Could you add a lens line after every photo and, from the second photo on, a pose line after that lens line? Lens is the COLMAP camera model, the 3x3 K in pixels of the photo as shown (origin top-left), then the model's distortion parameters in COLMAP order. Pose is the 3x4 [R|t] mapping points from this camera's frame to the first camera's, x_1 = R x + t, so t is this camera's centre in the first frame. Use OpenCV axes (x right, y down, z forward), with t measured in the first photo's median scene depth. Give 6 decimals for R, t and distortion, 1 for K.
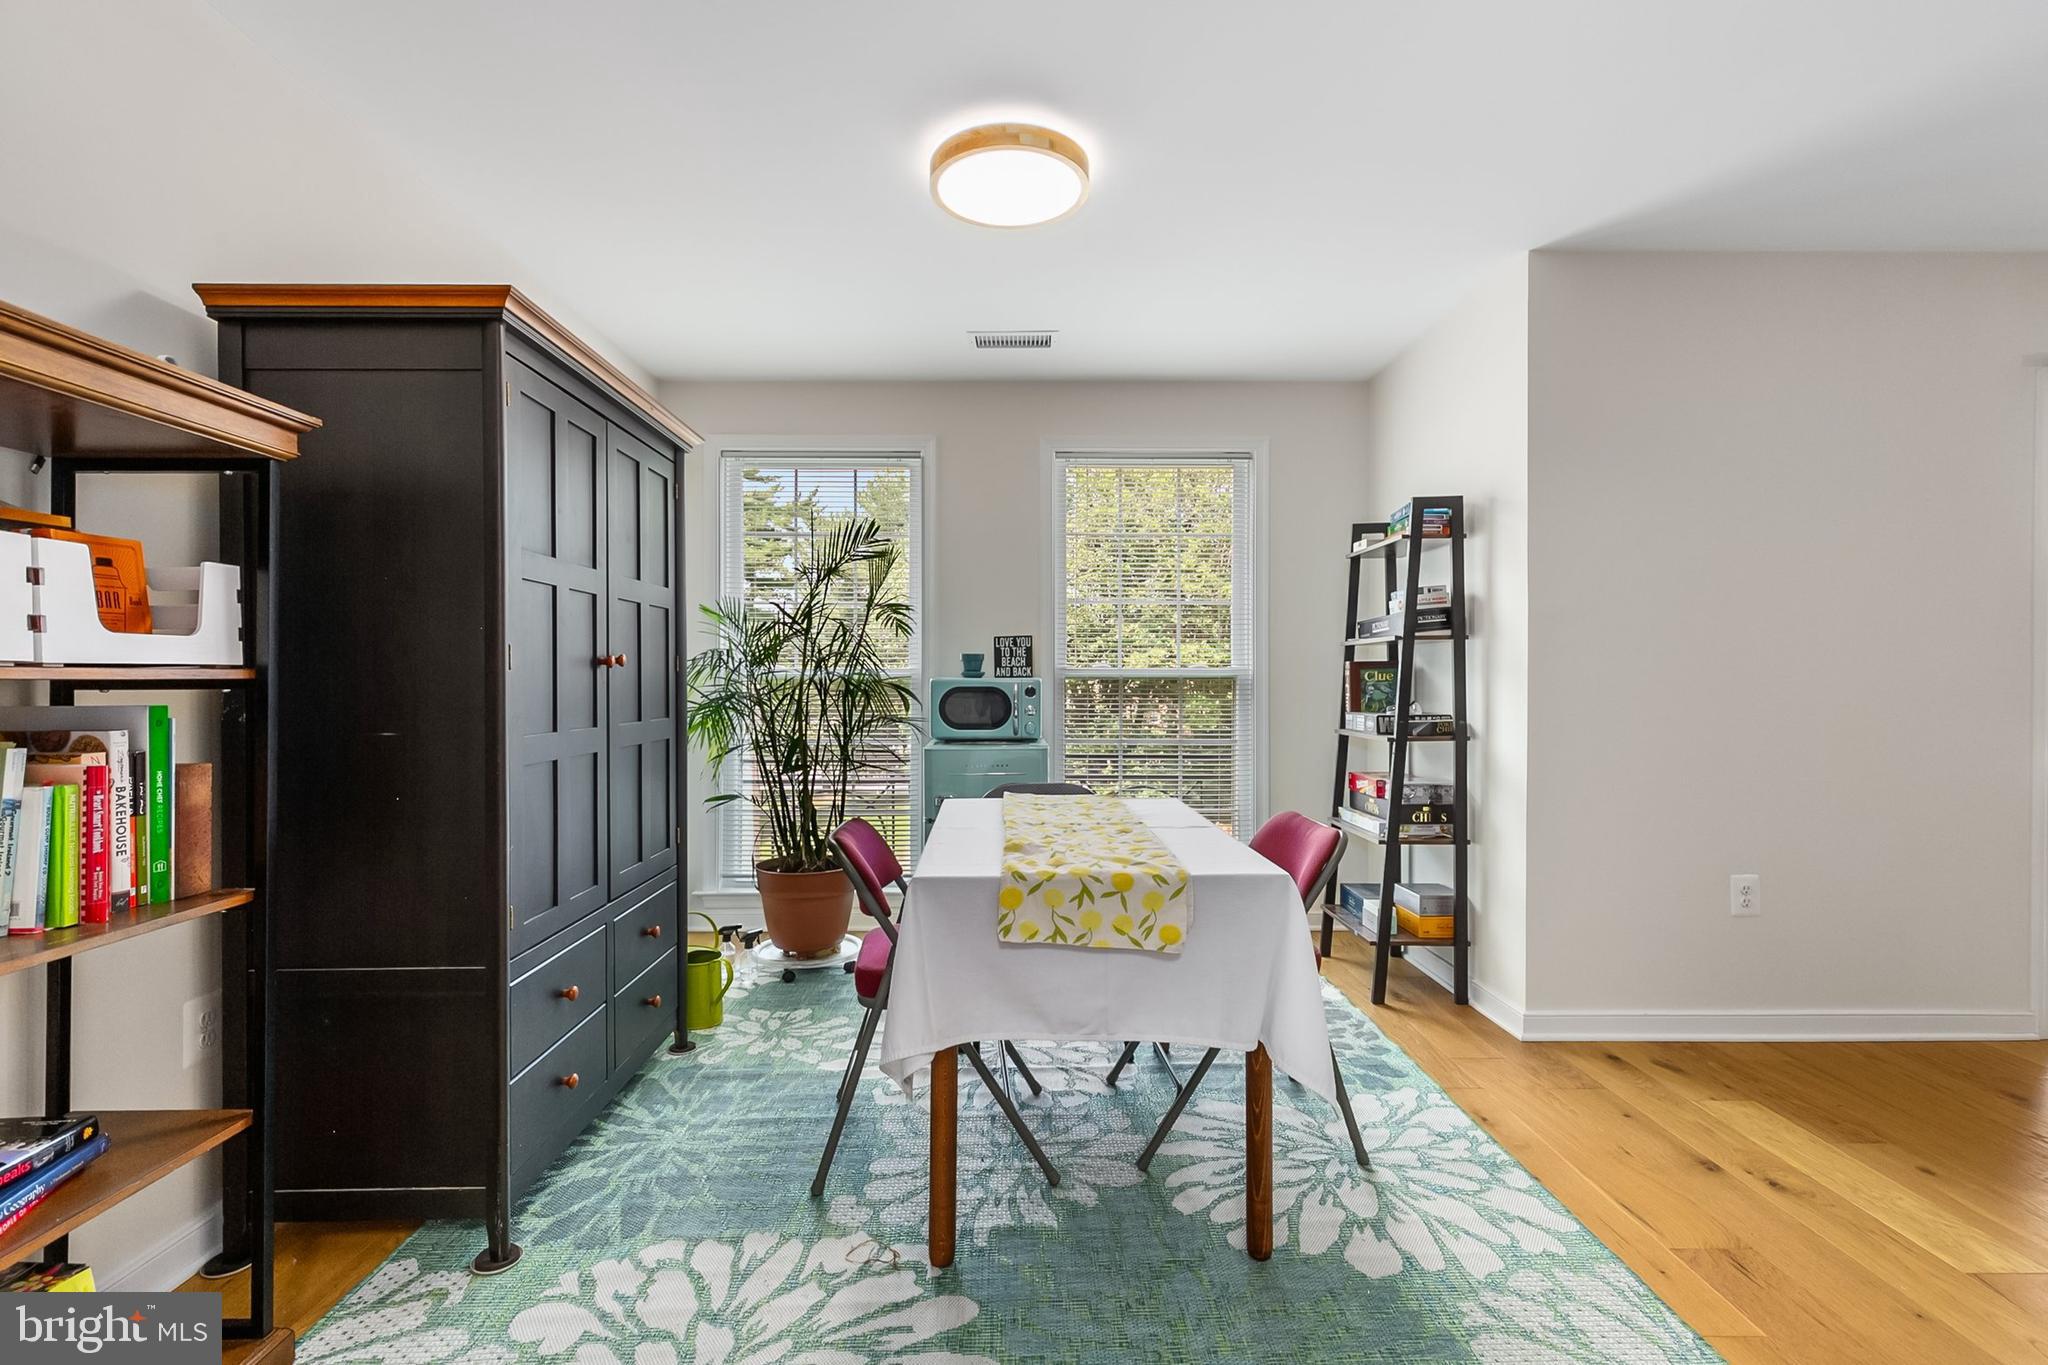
lens RADIAL K [[935.3, 0, 1015.3], [0, 935.3, 676.9], [0, 0, 1]] dist [0.011140, -0.002168]
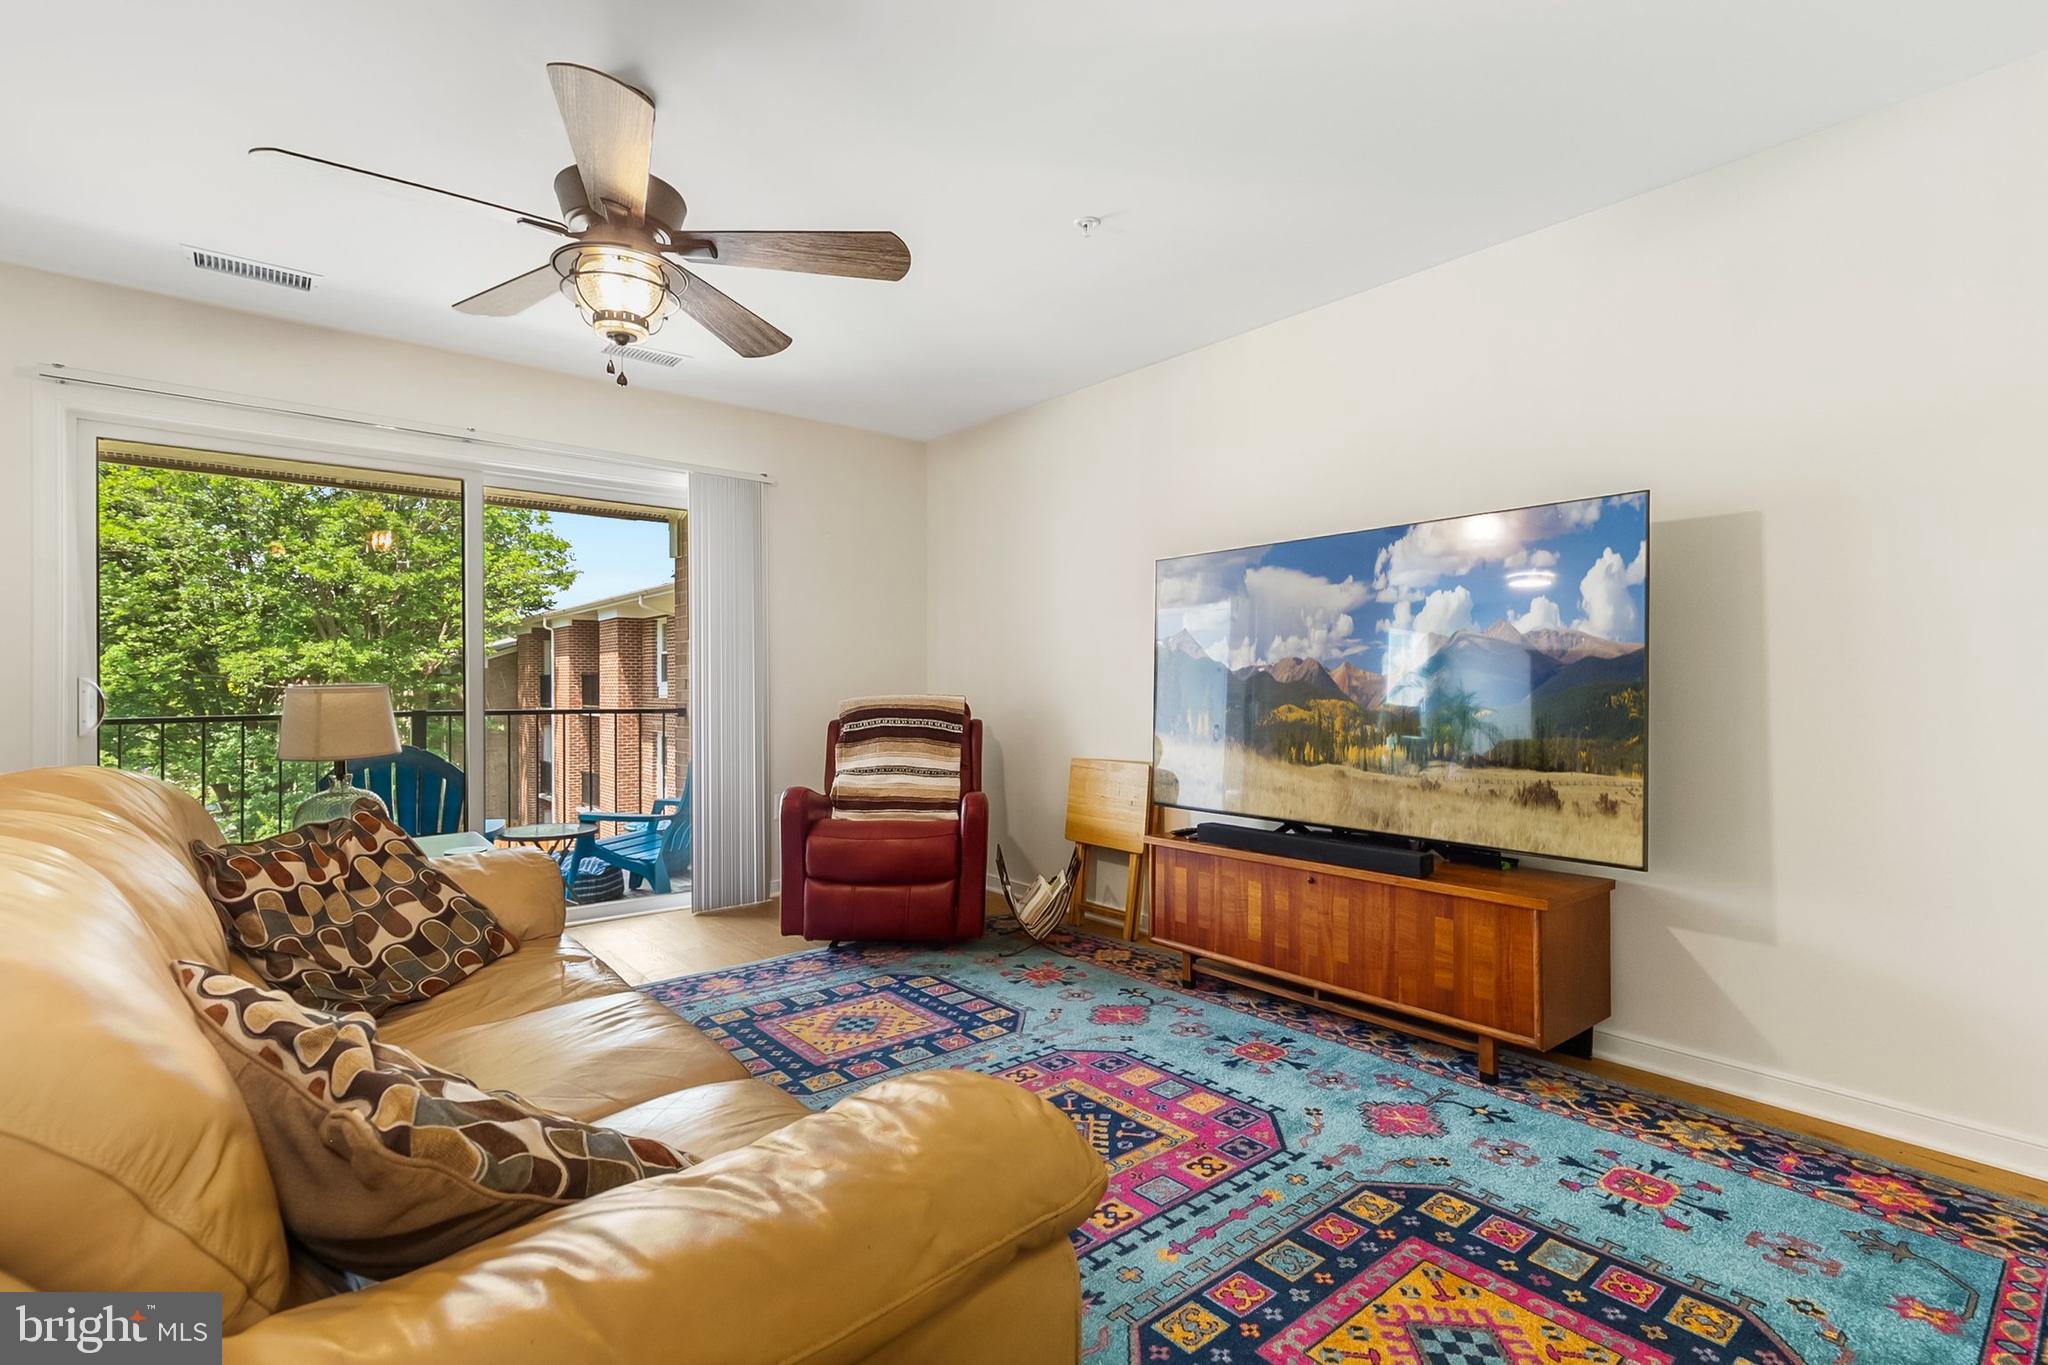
lens RADIAL K [[935.3, 0, 1010.7], [0, 935.3, 681.0], [0, 0, 1]] dist [0.011140, -0.002168]
pose [[0.773830, -0.005277, 0.633371, 1.259327], [0.005461, 0.999984, 0.001660, 0.013780], [-0.633369, 0.002175, 0.773846, -0.512751]]
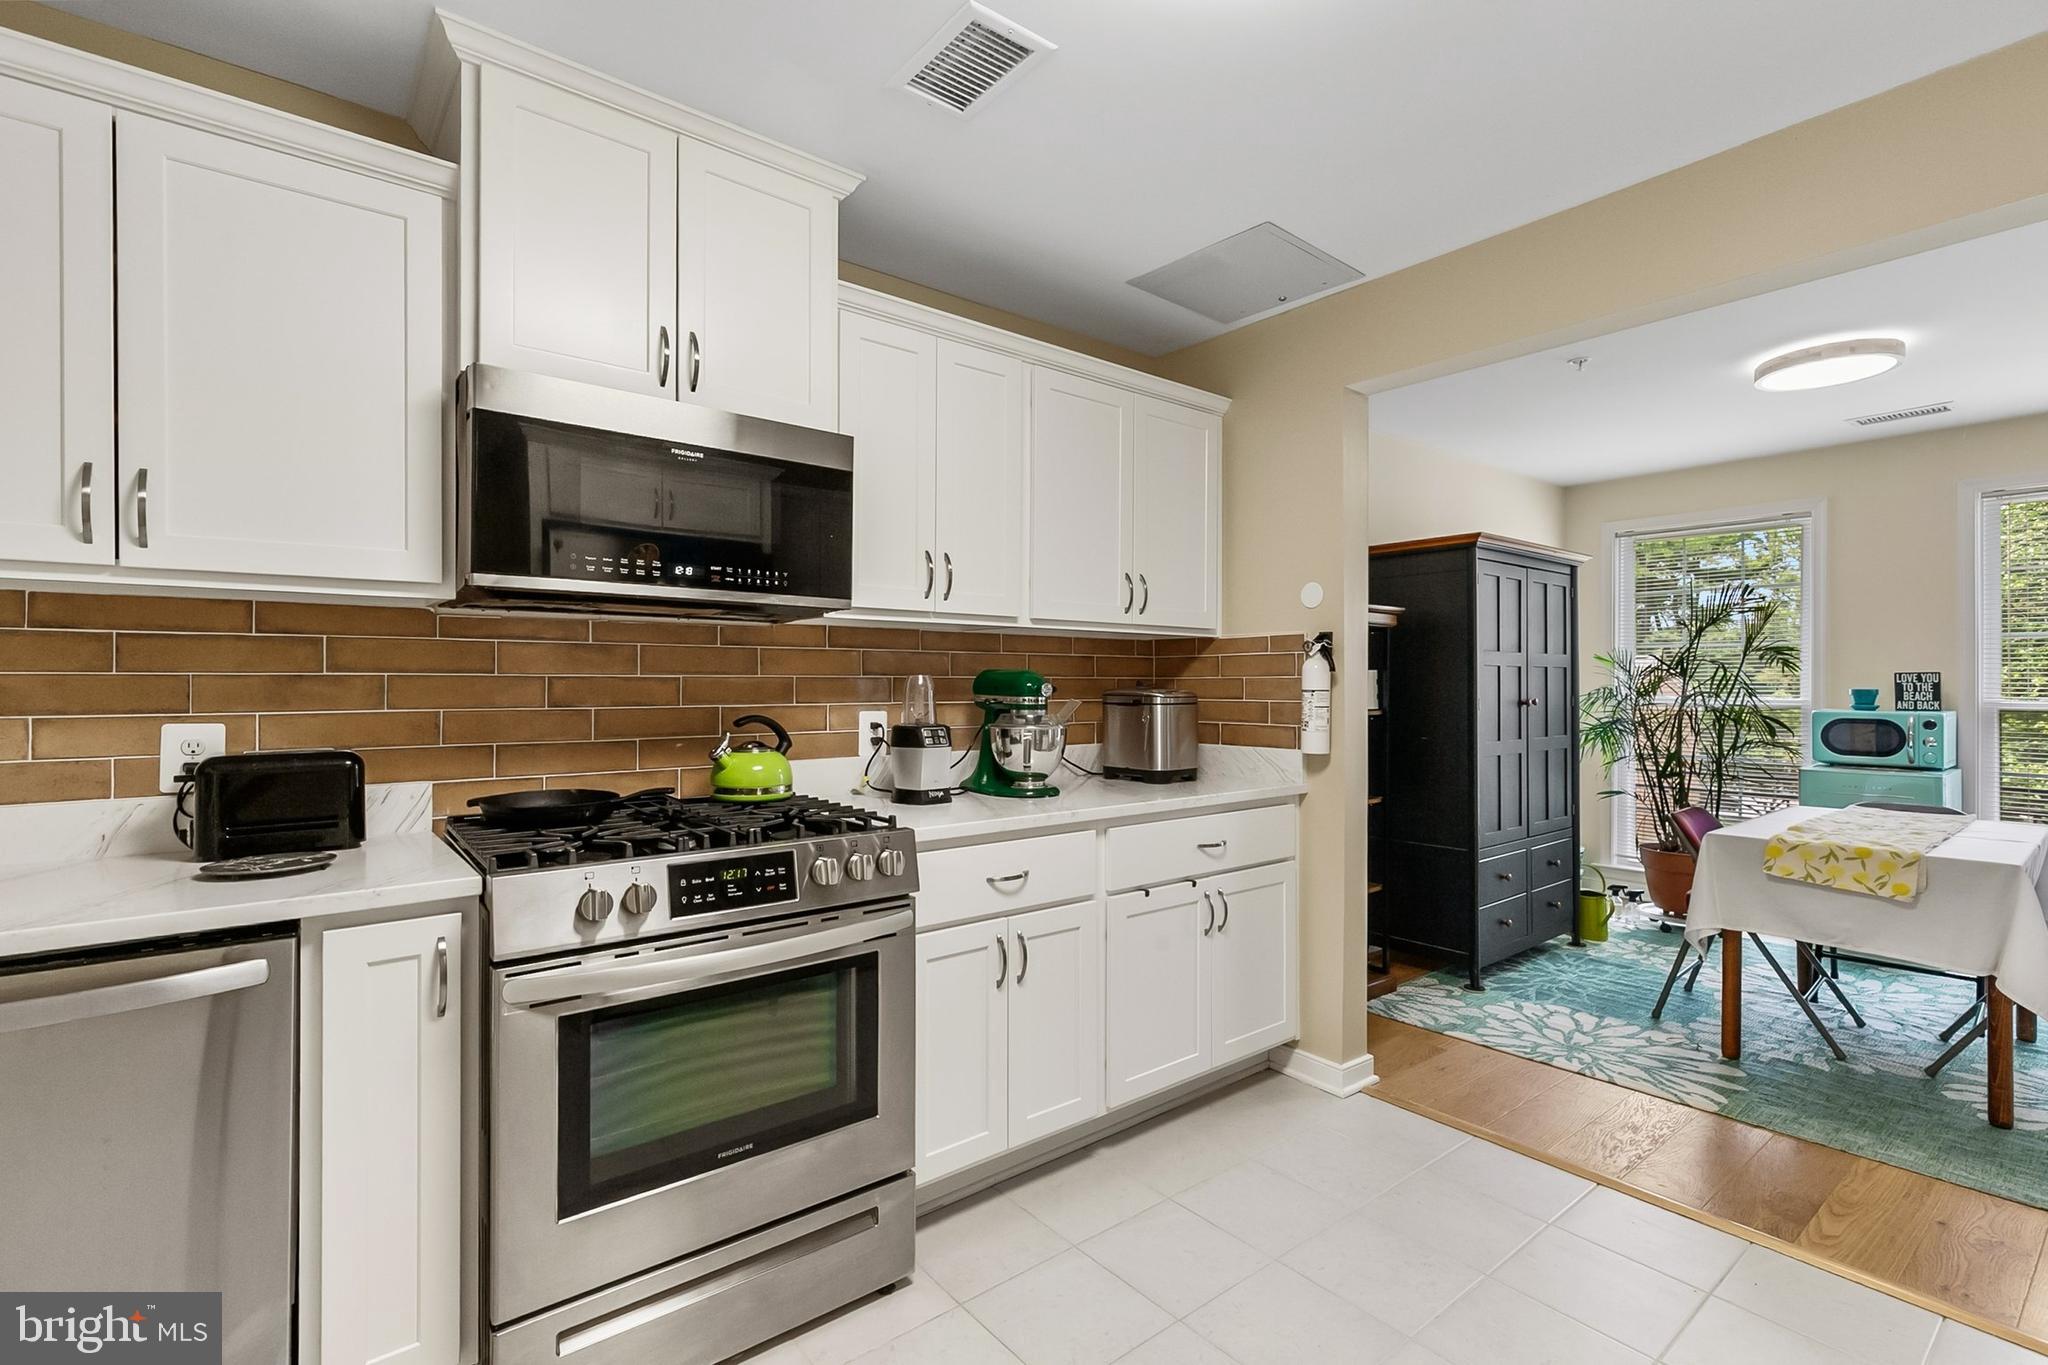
lens RADIAL K [[935.3, 0, 1019.8], [0, 935.3, 680.5], [0, 0, 1]] dist [0.011140, -0.002168]
pose [[0.620089, 0.001130, -0.784531, 0.291264], [-0.001672, 0.999999, 0.000118, -0.045238], [0.784530, 0.001239, 0.620090, -0.686898]]
